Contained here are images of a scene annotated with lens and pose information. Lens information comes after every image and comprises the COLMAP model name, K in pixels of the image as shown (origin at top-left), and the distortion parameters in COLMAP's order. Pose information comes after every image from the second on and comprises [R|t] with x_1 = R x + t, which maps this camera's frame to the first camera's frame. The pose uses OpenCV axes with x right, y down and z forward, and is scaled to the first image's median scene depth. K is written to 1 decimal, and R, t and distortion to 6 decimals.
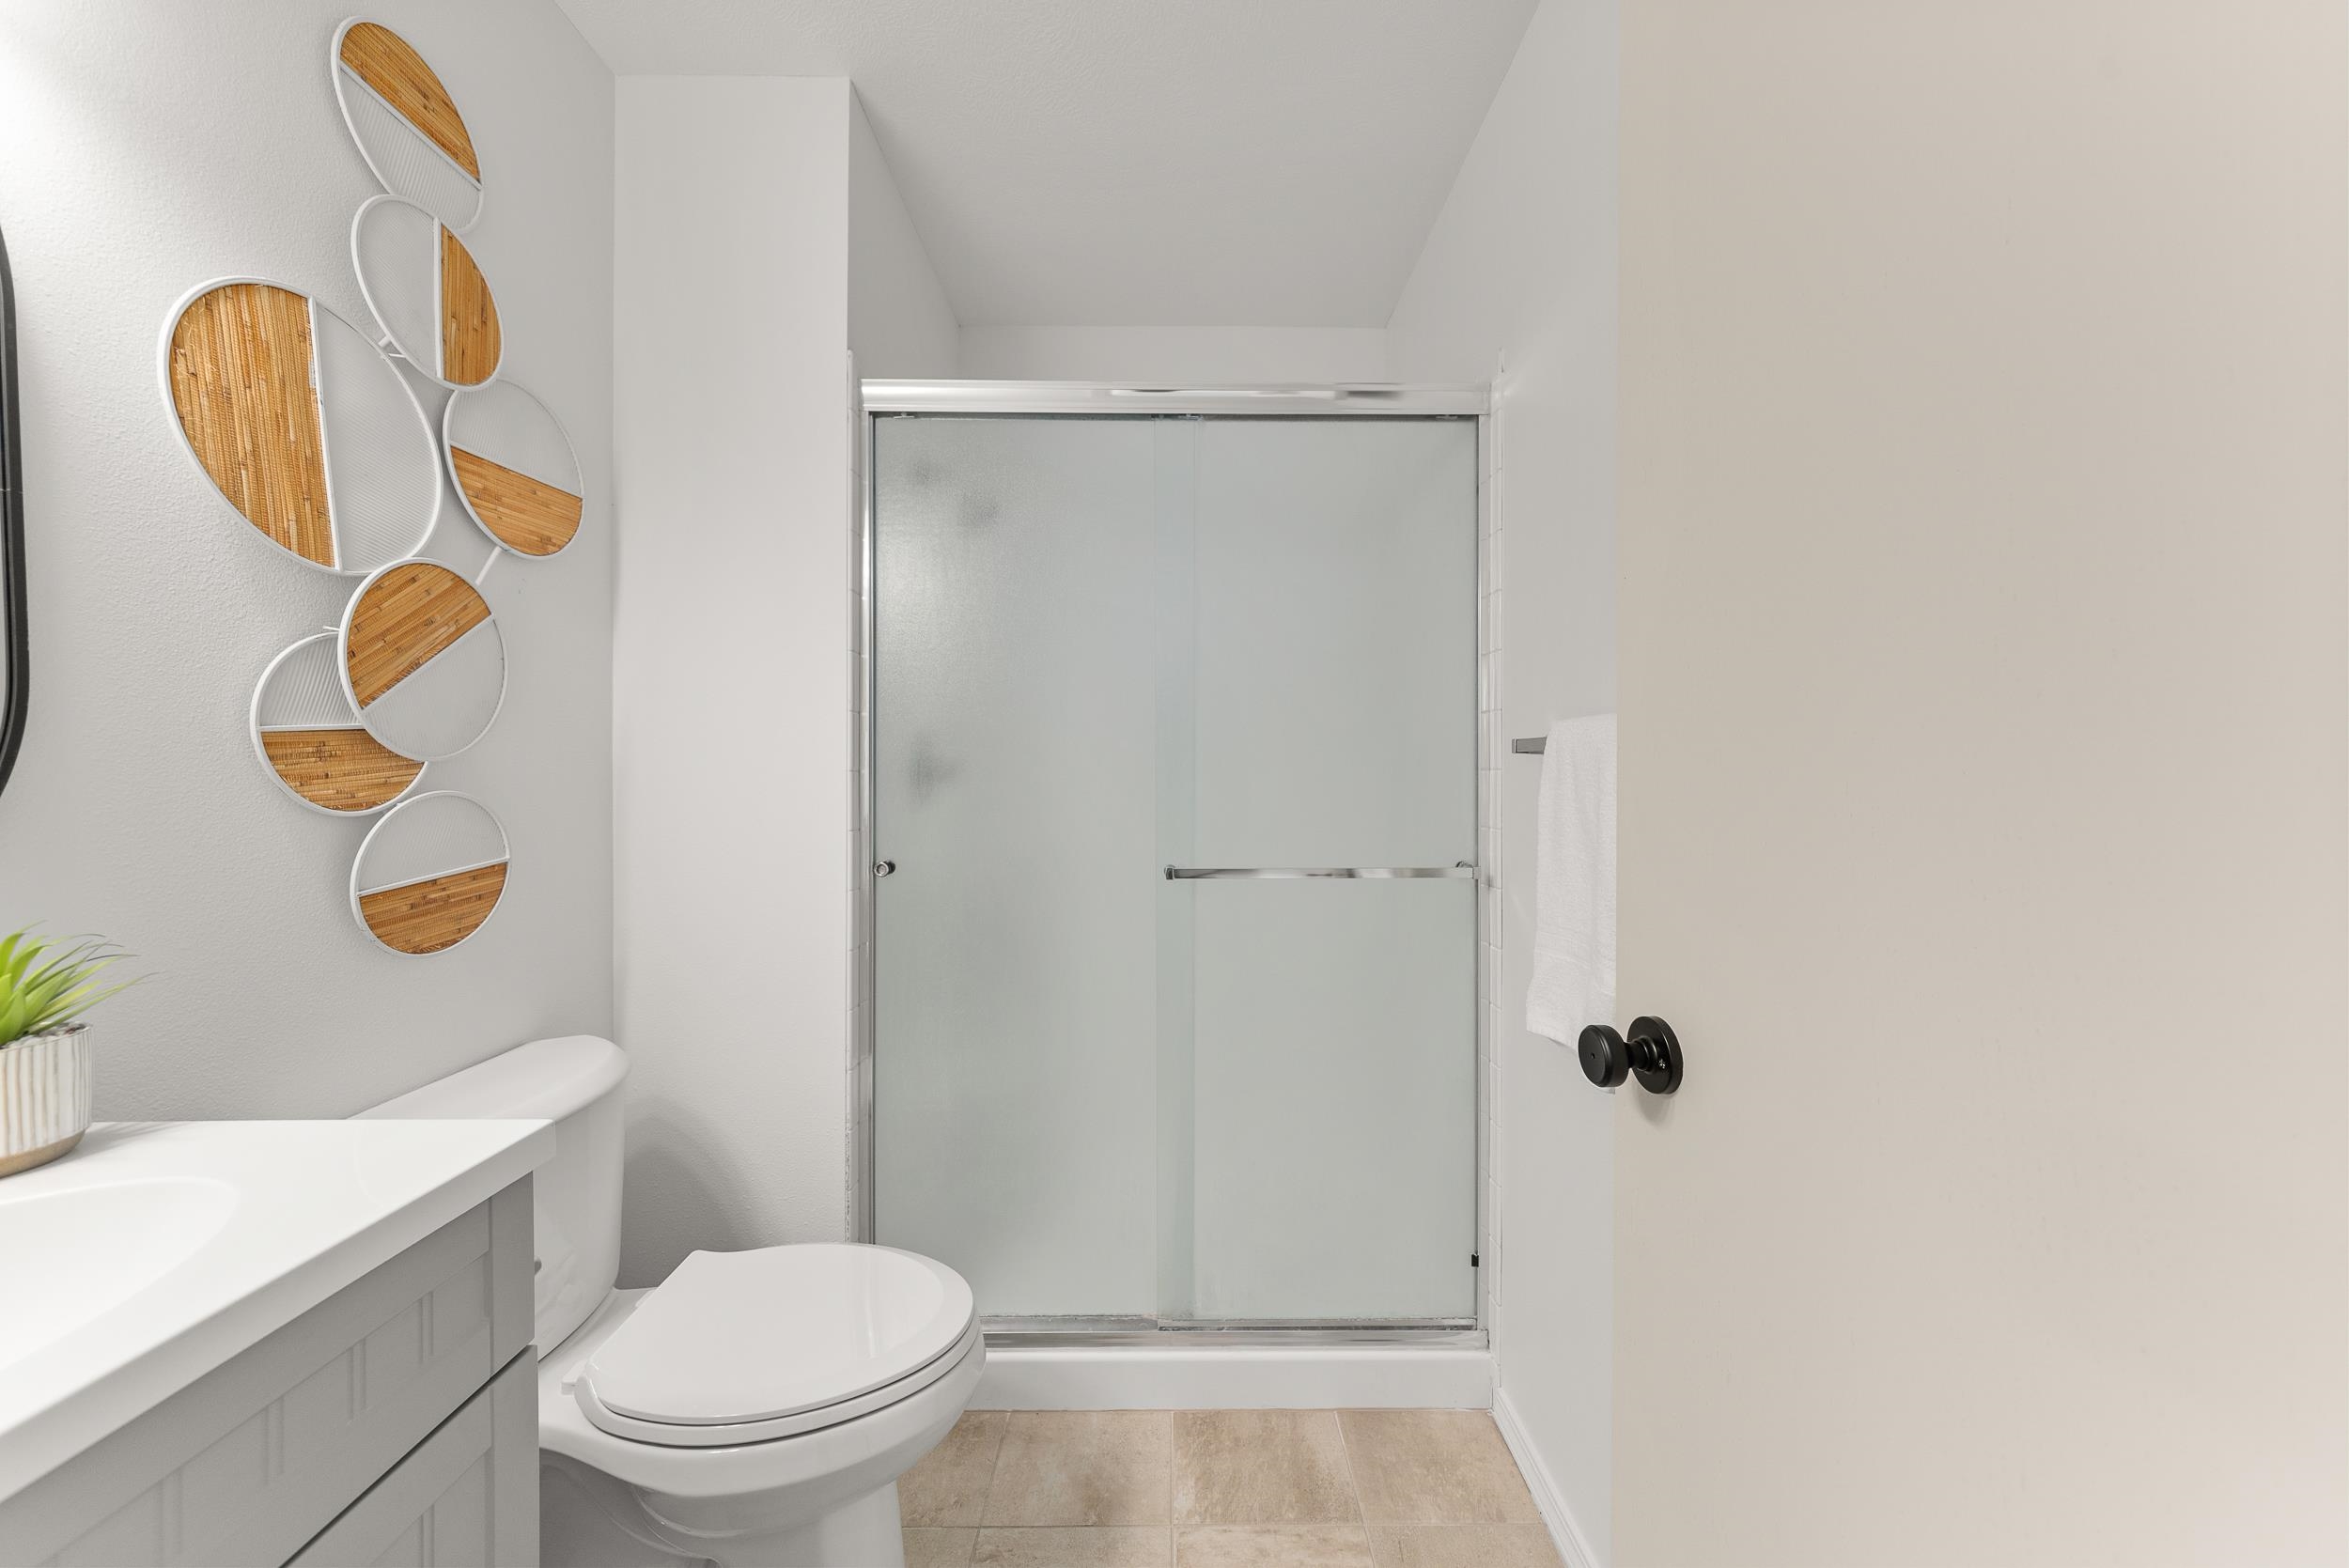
lens RADIAL K [[834.3, 0, 1174.5], [0, 834.3, 784.0], [0, 0, 1]] dist [-0.011330, 0.005289]
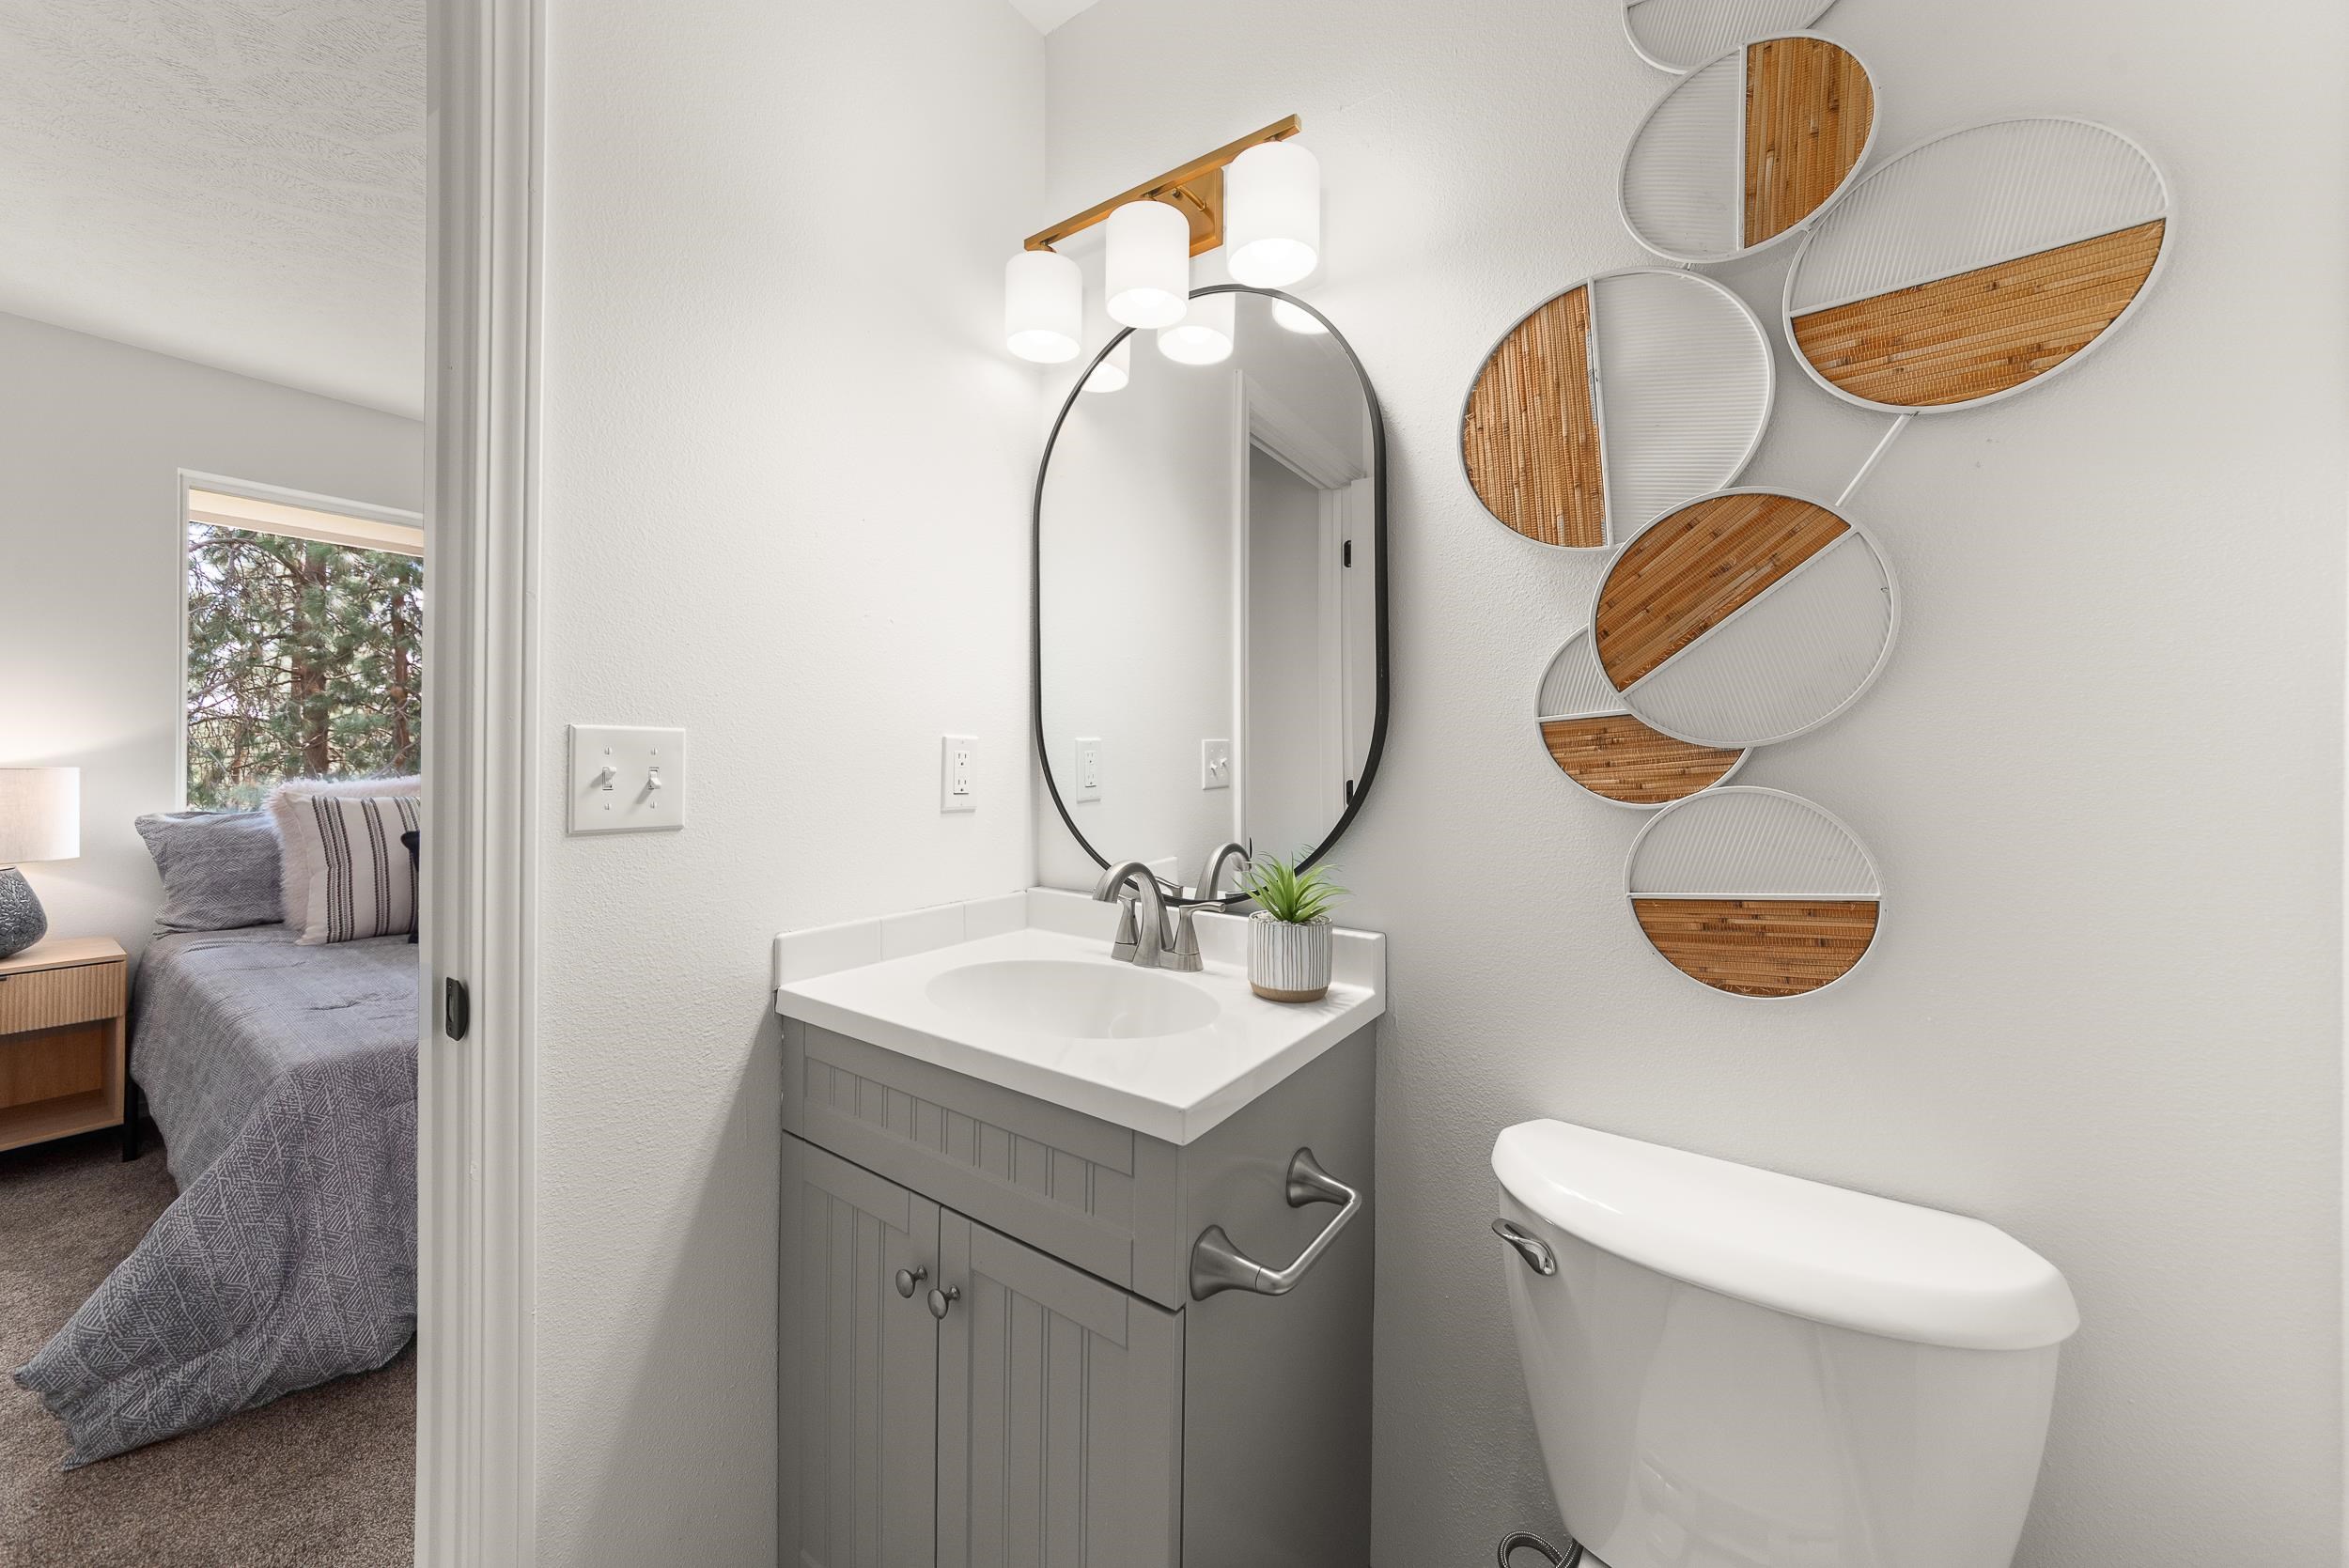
lens RADIAL K [[834.3, 0, 1174.5], [0, 834.3, 784.0], [0, 0, 1]] dist [-0.011330, 0.005289]
pose [[-0.568206, -0.001405, -0.822885, 0.048494], [-0.033759, 0.999196, 0.021604, 0.008163], [0.822193, 0.040055, -0.567797, 1.088400]]
